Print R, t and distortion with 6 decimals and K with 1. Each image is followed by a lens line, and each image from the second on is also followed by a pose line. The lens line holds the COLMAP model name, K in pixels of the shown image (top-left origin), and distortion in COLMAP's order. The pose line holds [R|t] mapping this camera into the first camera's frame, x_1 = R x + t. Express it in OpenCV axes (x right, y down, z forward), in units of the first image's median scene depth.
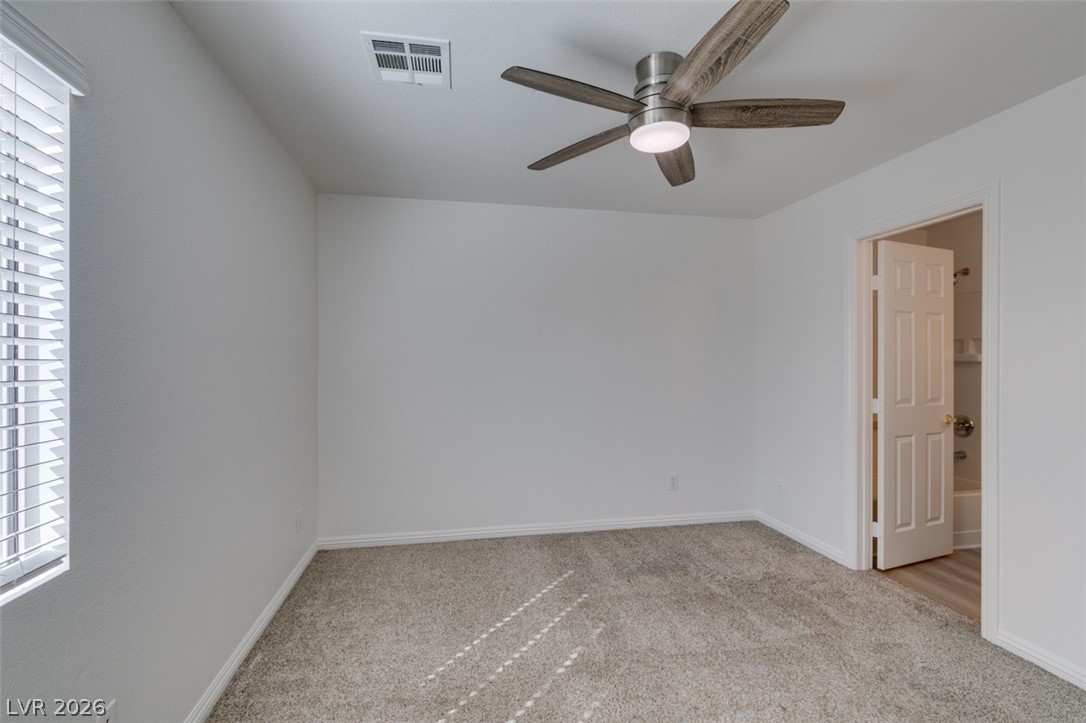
lens RADIAL K [[487.3, 0, 545.7], [0, 487.3, 361.4], [0, 0, 1]] dist [-0.000193, -0.000367]
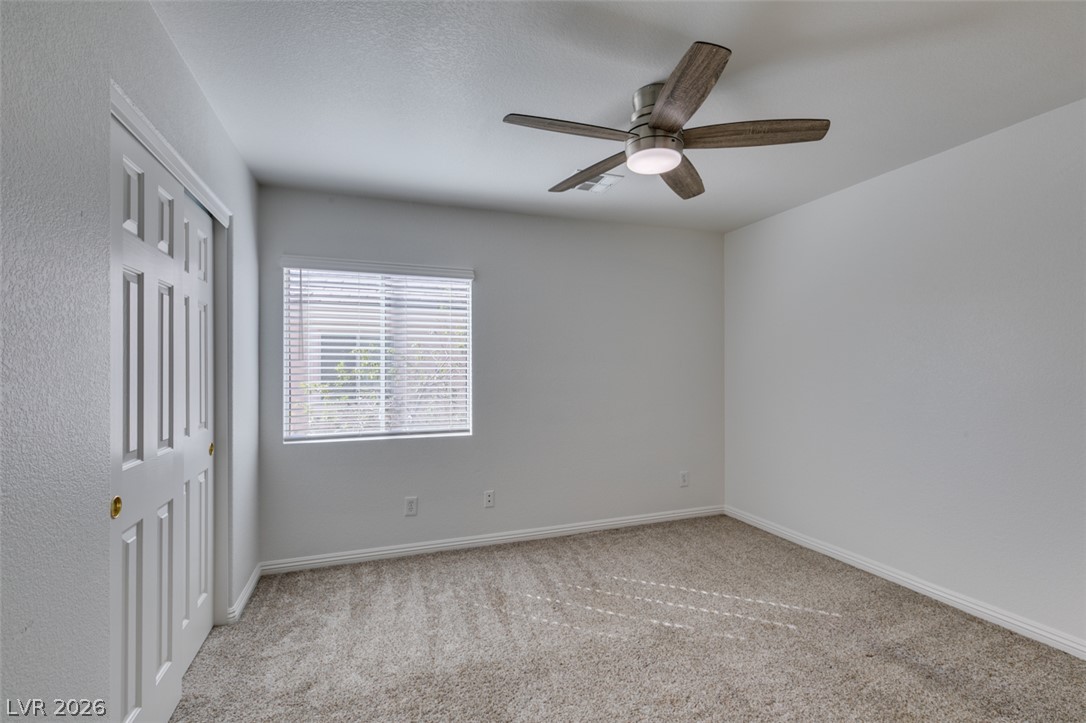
lens RADIAL K [[487.3, 0, 541.0], [0, 487.3, 359.0], [0, 0, 1]] dist [-0.000193, -0.000367]
pose [[0.148723, -0.021587, -0.988643, 0.835865], [0.001968, 0.999766, -0.021534, 0.008475], [0.988877, 0.001257, 0.148731, 0.381257]]
